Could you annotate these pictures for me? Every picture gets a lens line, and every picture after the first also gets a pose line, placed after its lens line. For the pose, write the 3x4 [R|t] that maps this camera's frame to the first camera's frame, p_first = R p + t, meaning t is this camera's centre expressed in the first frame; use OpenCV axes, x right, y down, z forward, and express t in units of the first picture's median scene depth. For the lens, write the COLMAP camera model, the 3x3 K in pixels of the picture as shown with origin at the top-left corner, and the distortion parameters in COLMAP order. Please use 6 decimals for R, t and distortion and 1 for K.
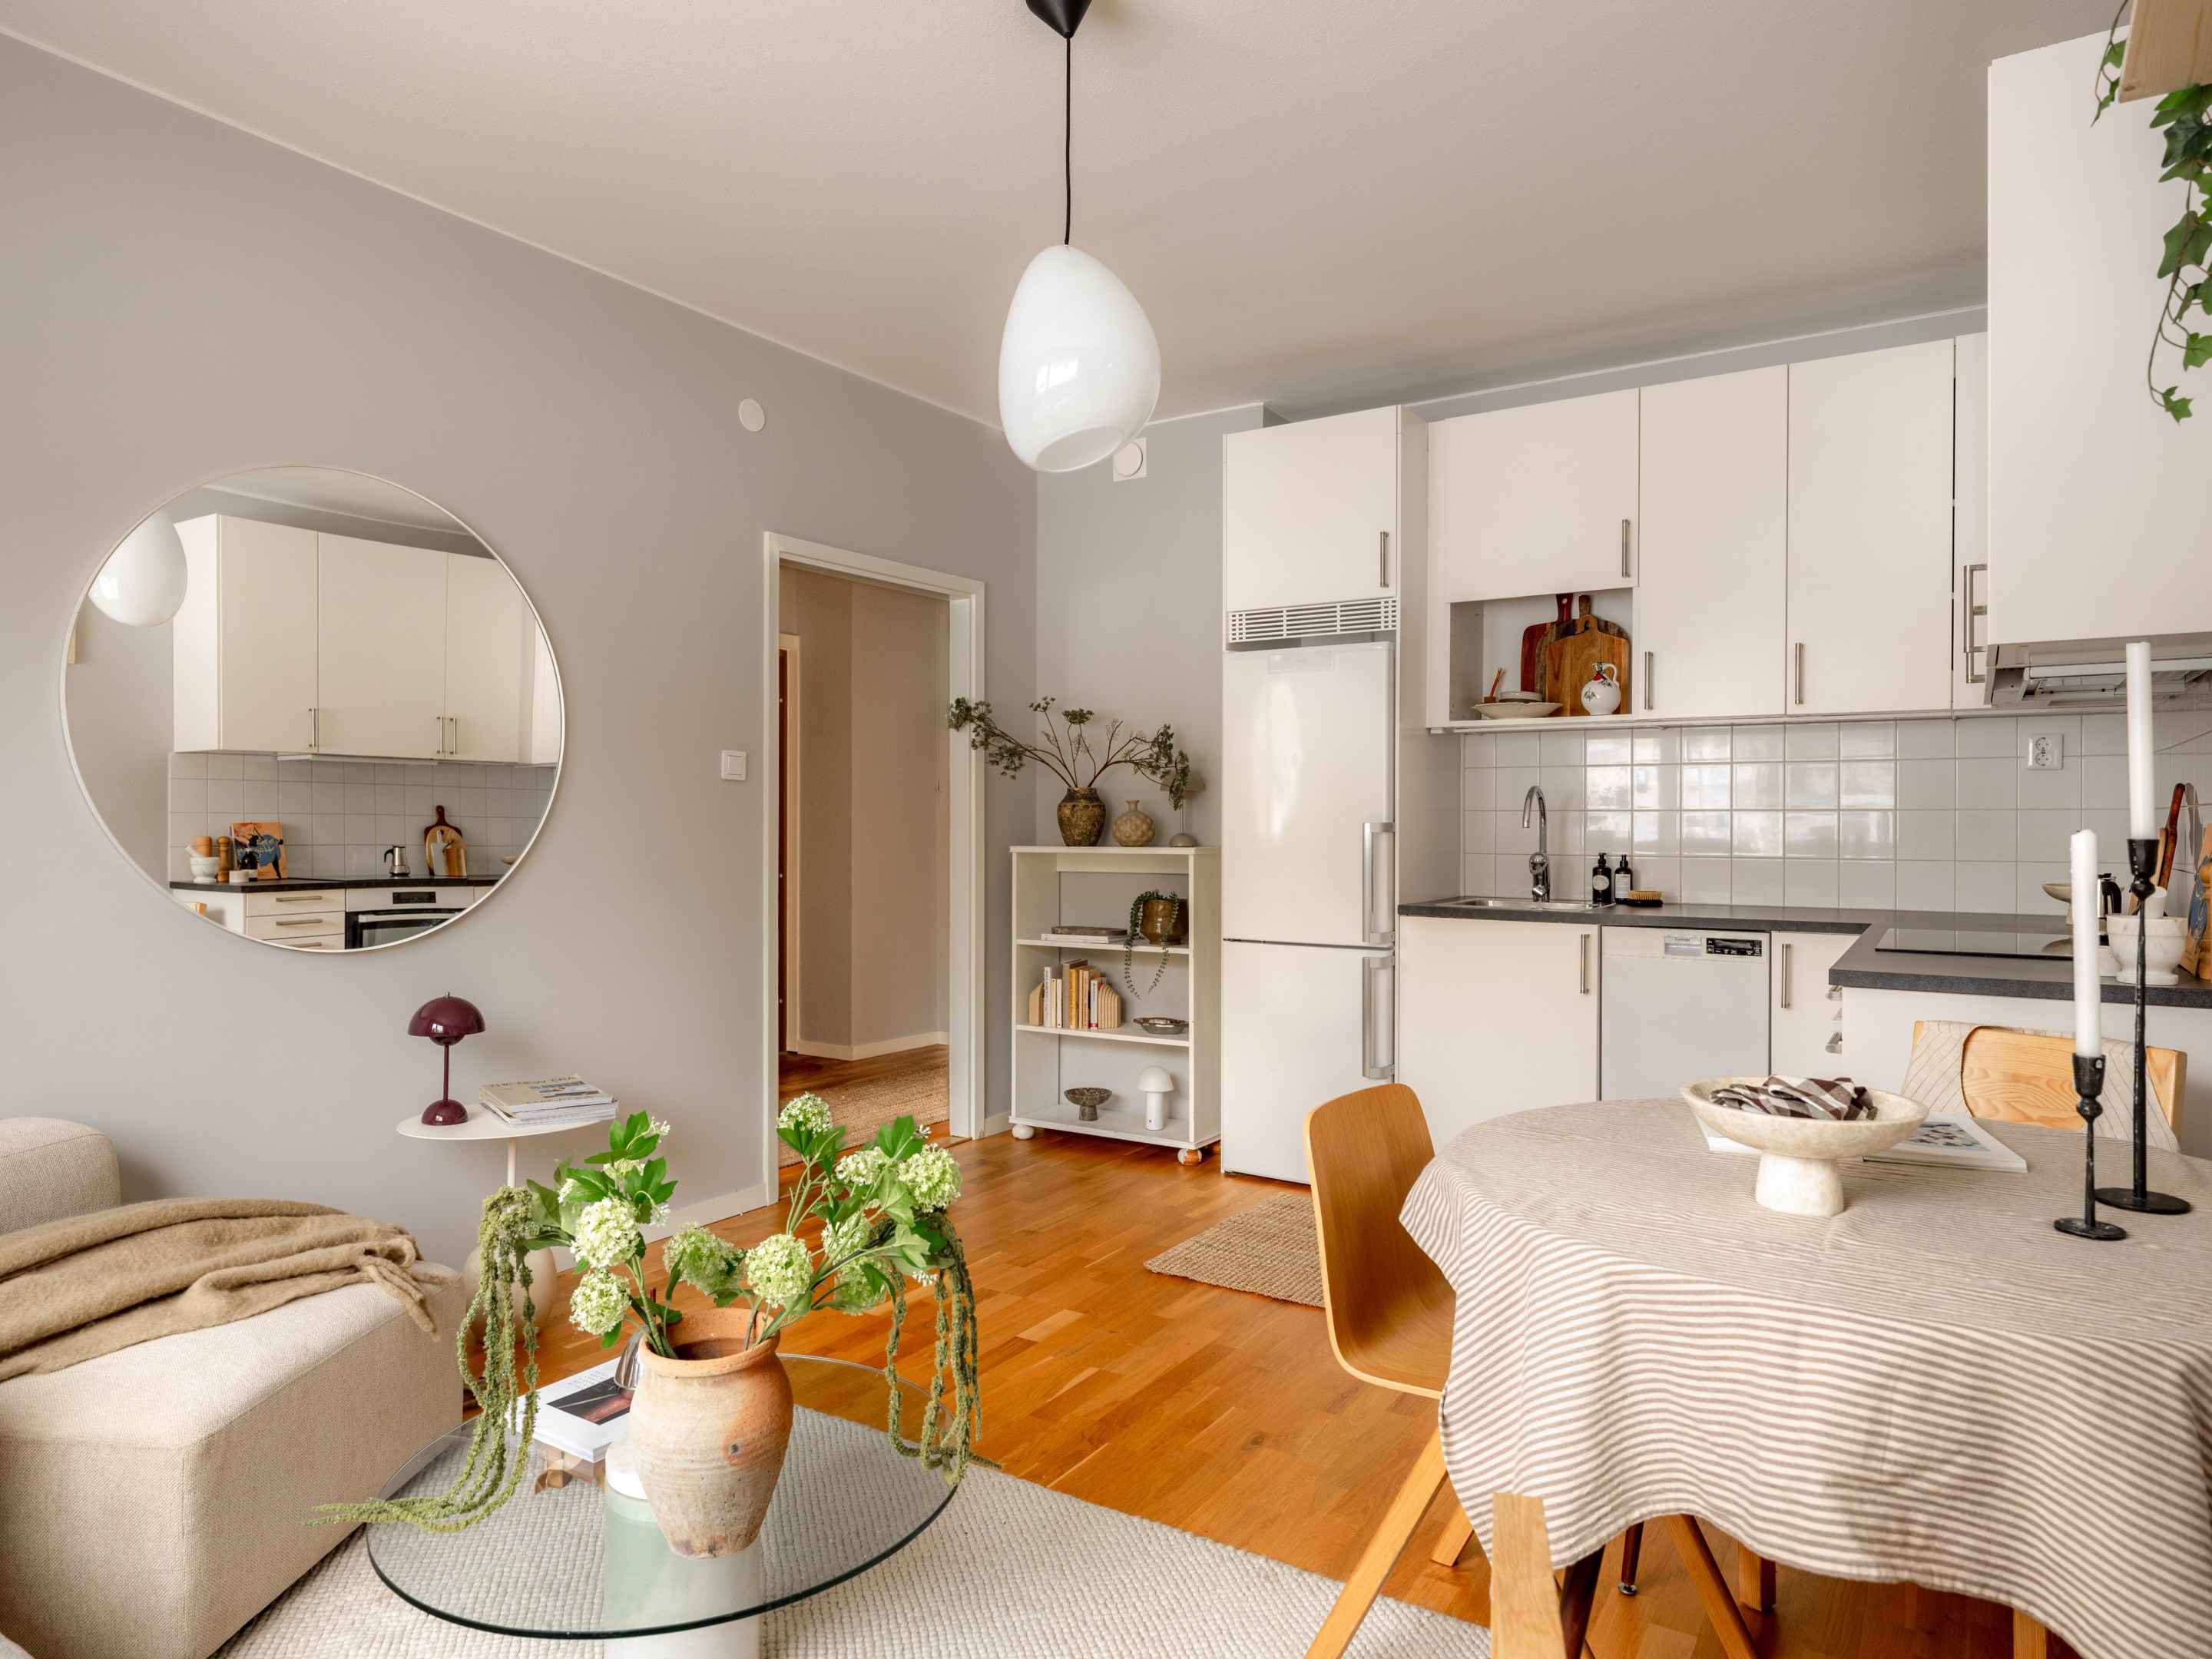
lens RADIAL K [[1391.1, 0, 1106.0], [0, 1391.1, 829.5], [0, 0, 1]] dist [-0.001281, -0.000554]
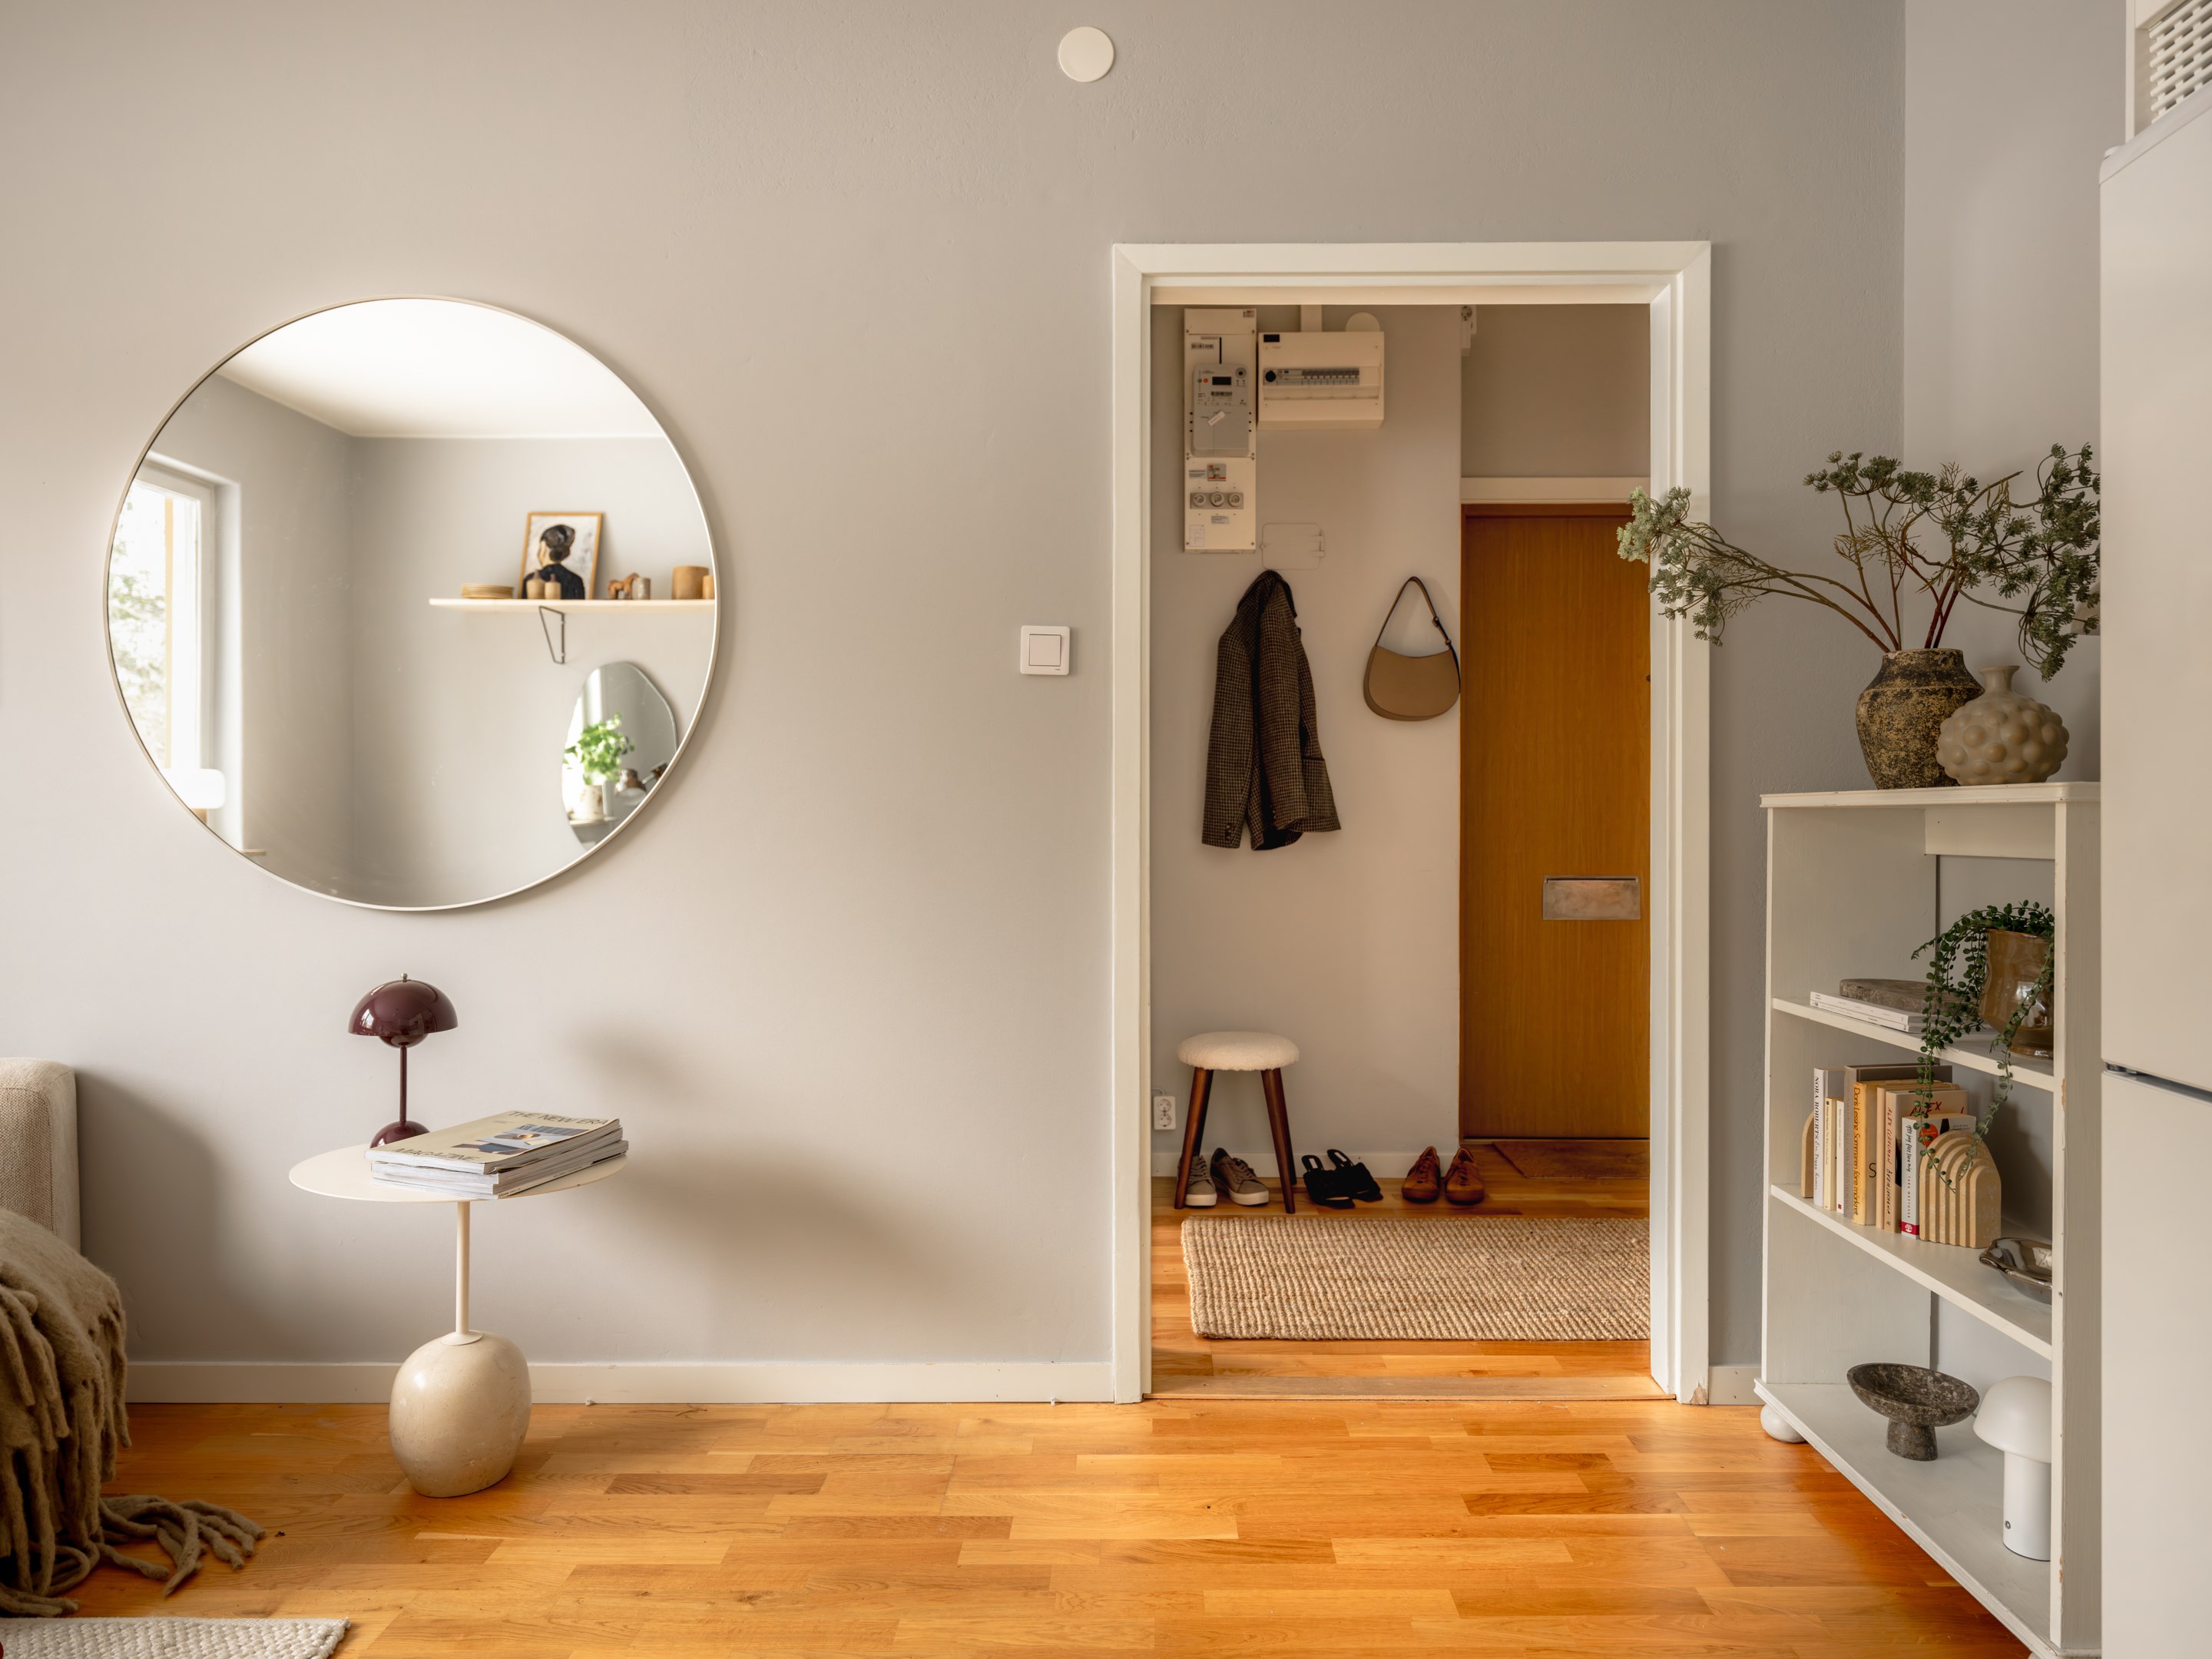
lens RADIAL K [[1391.1, 0, 1106.0], [0, 1391.1, 829.5], [0, 0, 1]] dist [-0.001281, -0.000554]
pose [[0.529389, 0.006766, -0.848352, 0.211218], [-0.005261, 0.999975, 0.004693, 0.023251], [0.848363, 0.001978, 0.529411, 0.584676]]
